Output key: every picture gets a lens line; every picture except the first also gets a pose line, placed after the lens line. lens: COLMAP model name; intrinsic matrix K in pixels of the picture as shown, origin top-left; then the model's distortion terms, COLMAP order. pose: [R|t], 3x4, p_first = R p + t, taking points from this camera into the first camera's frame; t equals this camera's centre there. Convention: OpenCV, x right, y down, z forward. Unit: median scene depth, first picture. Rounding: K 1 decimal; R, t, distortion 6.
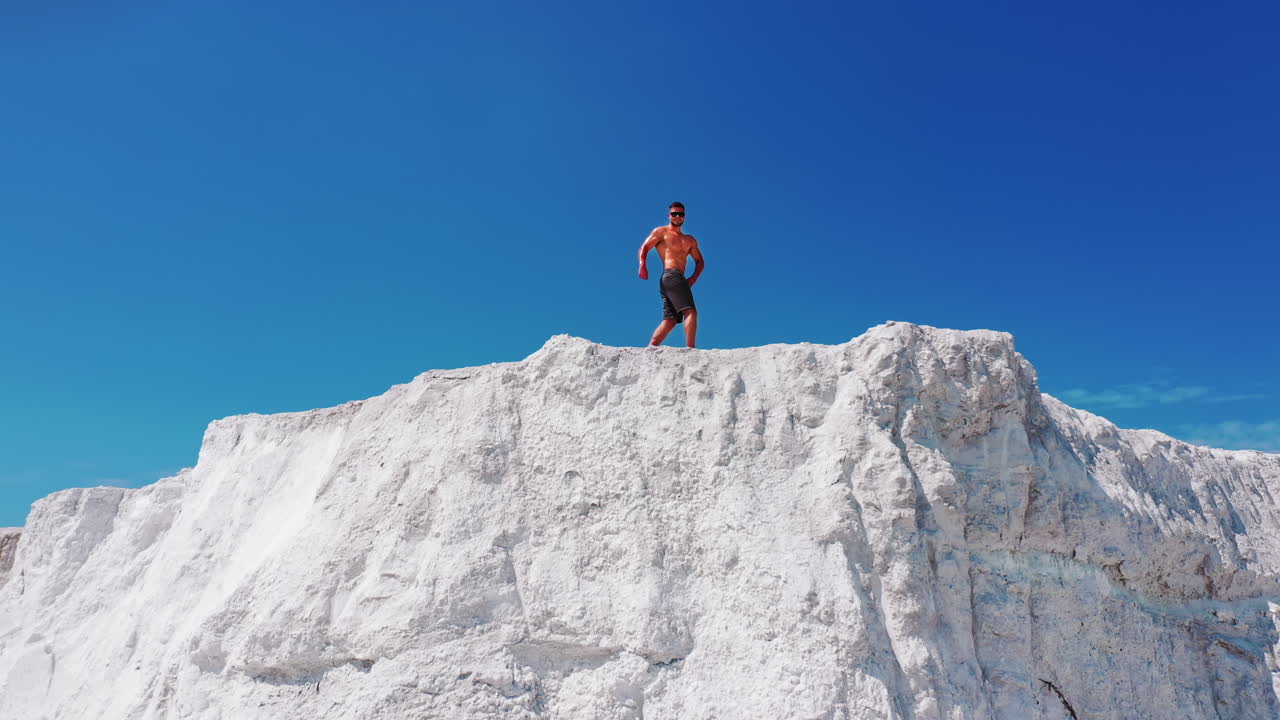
lens RADIAL K [[1020.4, 0, 640.0], [0, 1020.4, 360.0], [0, 0, 1]] dist [0.000914, 0.005232]
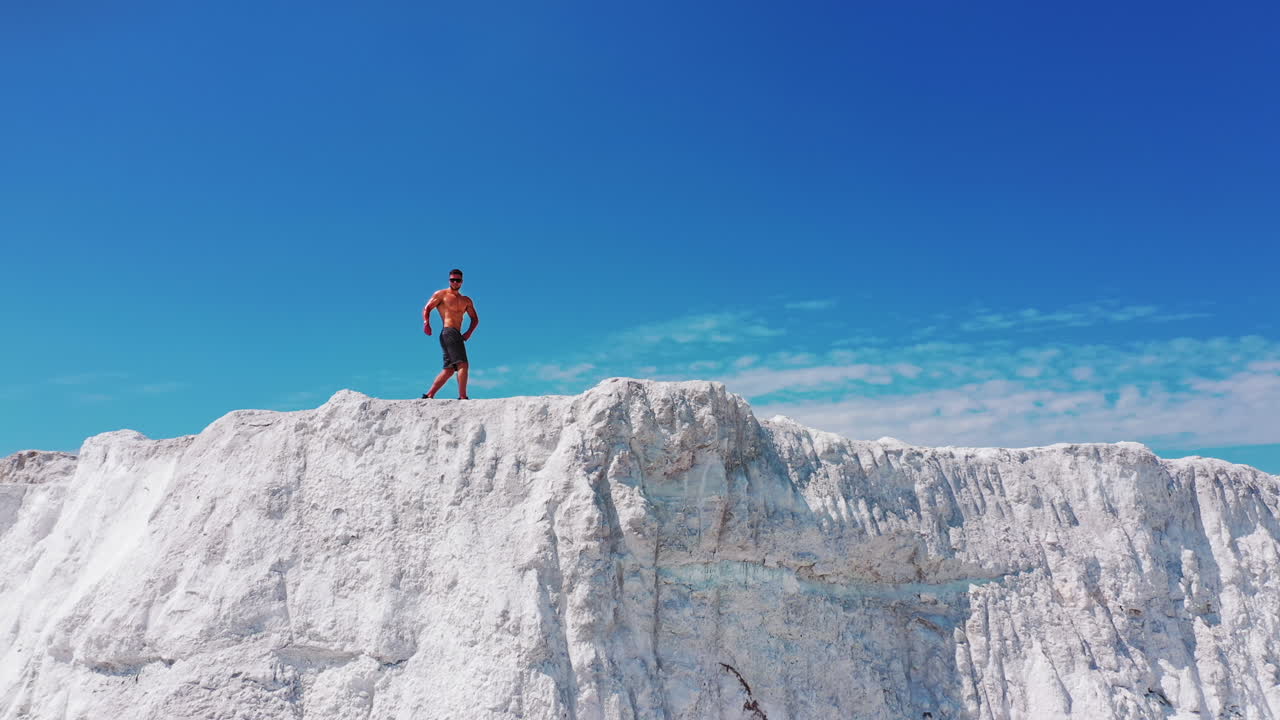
lens RADIAL K [[1020.4, 0, 640.0], [0, 1020.4, 360.0], [0, 0, 1]] dist [0.000914, 0.005232]
pose [[0.999978, -0.000567, 0.006550, 0.291002], [-0.000007, 0.996182, 0.087300, -0.180832], [-0.006575, -0.087298, 0.996161, -0.243574]]
